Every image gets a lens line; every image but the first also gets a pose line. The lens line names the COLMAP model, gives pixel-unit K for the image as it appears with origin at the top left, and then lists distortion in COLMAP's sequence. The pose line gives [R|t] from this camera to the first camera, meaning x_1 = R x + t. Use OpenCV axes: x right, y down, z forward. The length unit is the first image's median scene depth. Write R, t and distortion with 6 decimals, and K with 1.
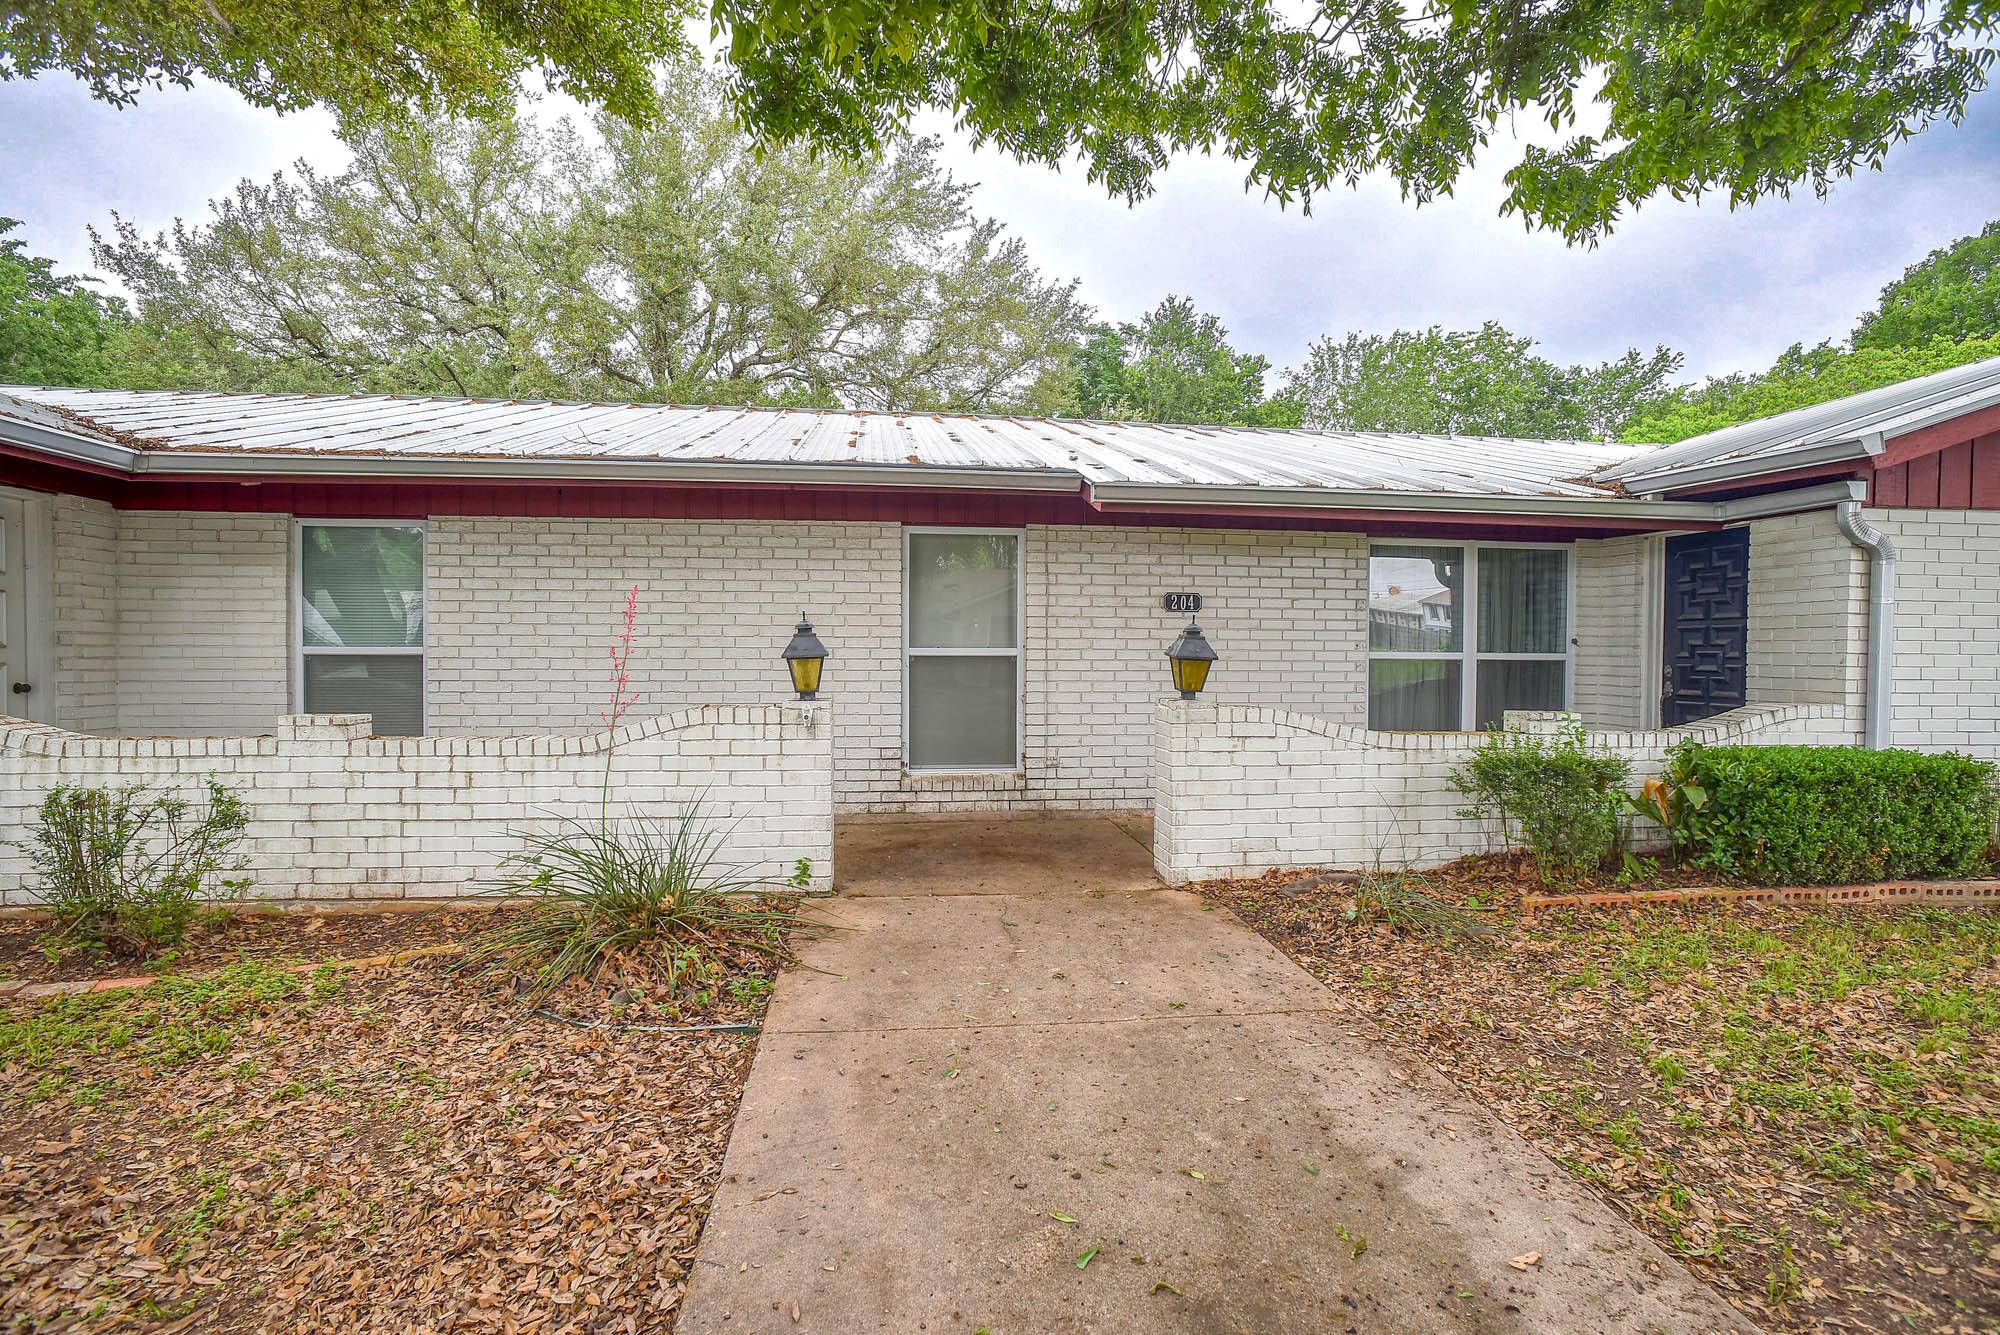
lens RADIAL K [[1027.3, 0, 1000.0], [0, 1027.3, 667.5], [0, 0, 1]] dist [0.004146, 0.001367]
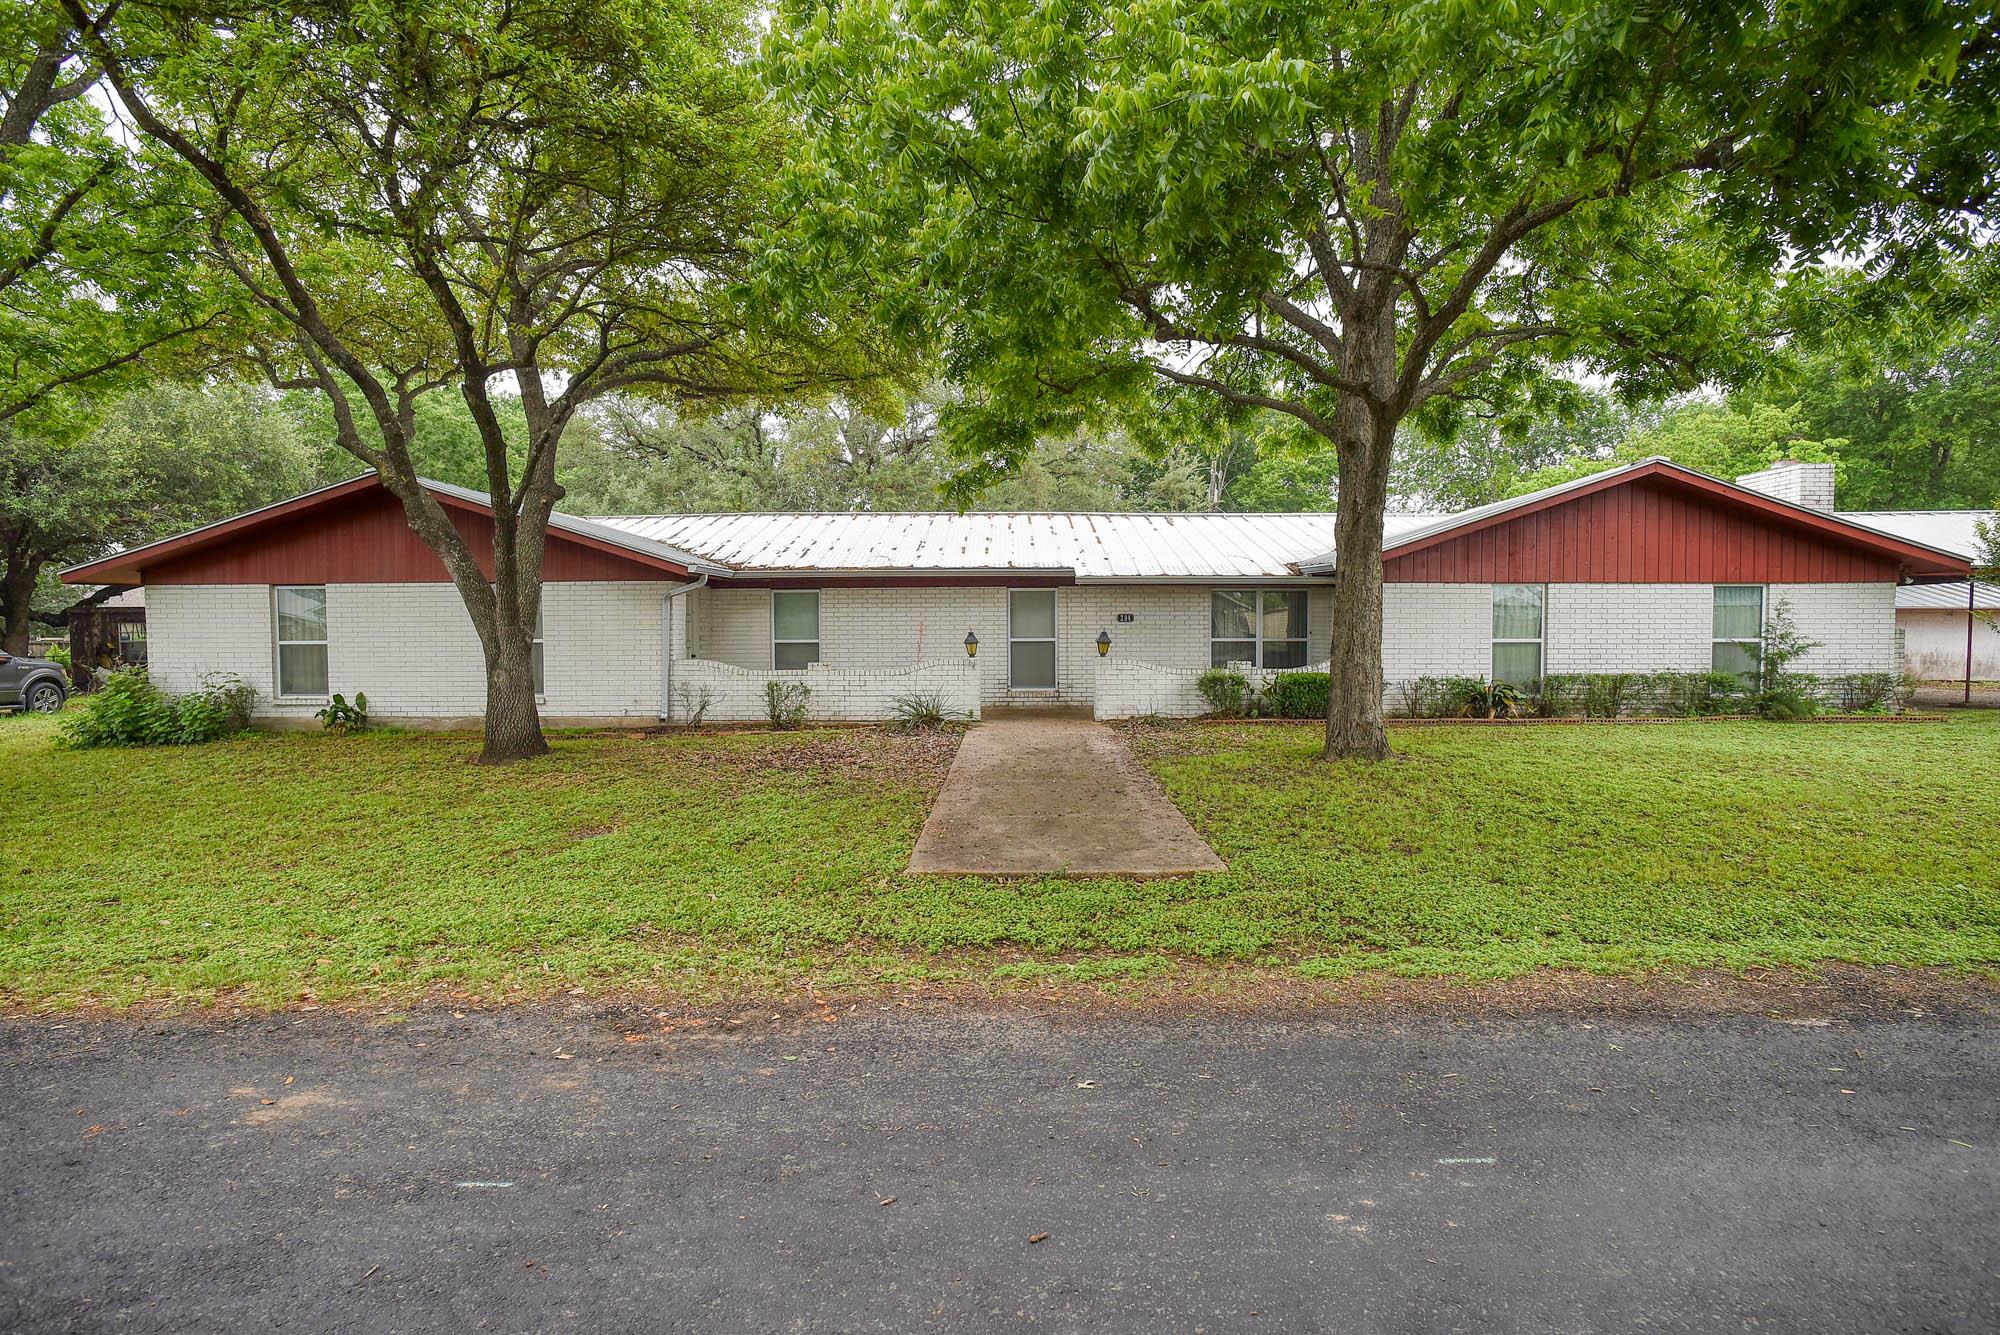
lens RADIAL K [[1027.3, 0, 1000.0], [0, 1027.3, 667.5], [0, 0, 1]] dist [0.004146, 0.001367]
pose [[0.991230, -0.002790, -0.132122, 0.233856], [0.005482, 0.999785, 0.020021, 0.001262], [0.132038, -0.020570, 0.991031, -1.587708]]
